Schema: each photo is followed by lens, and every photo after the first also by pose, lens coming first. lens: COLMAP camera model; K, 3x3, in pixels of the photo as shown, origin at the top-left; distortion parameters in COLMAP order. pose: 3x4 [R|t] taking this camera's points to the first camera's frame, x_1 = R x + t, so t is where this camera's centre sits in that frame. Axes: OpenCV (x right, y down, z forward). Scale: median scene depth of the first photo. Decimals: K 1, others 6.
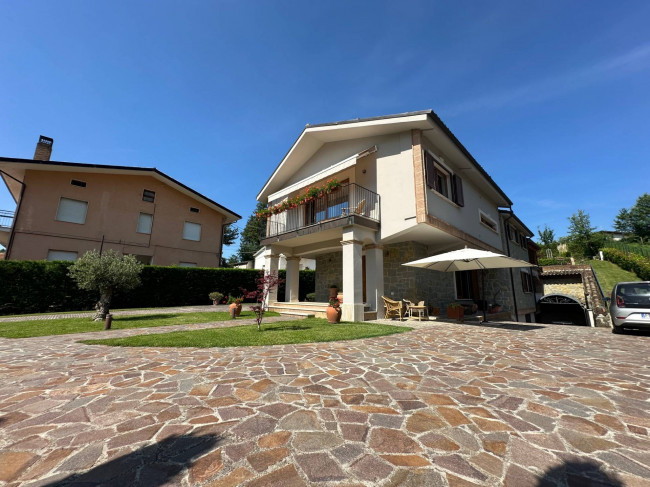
lens RADIAL K [[257.4, 0, 327.8], [0, 257.4, 243.9], [0, 0, 1]] dist [-0.002245, 0.001132]
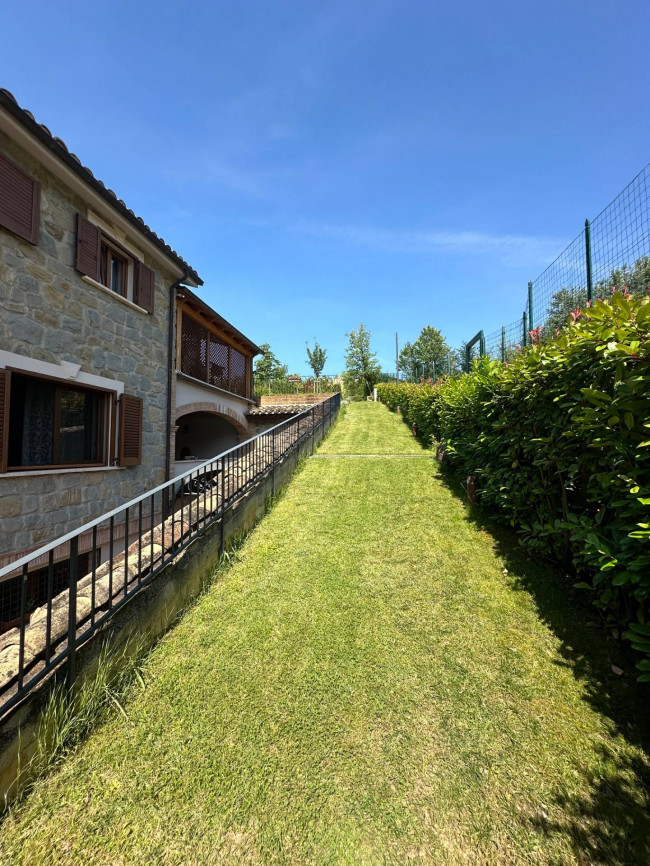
lens RADIAL K [[343.0, 0, 324.9], [0, 343.0, 434.5], [0, 0, 1]] dist [-0.002245, 0.001132]
pose [[0.809387, 0.012762, 0.587137, 0.427914], [-0.097559, 0.988794, 0.112996, 0.057026], [-0.579115, -0.148738, 0.801562, 0.342248]]
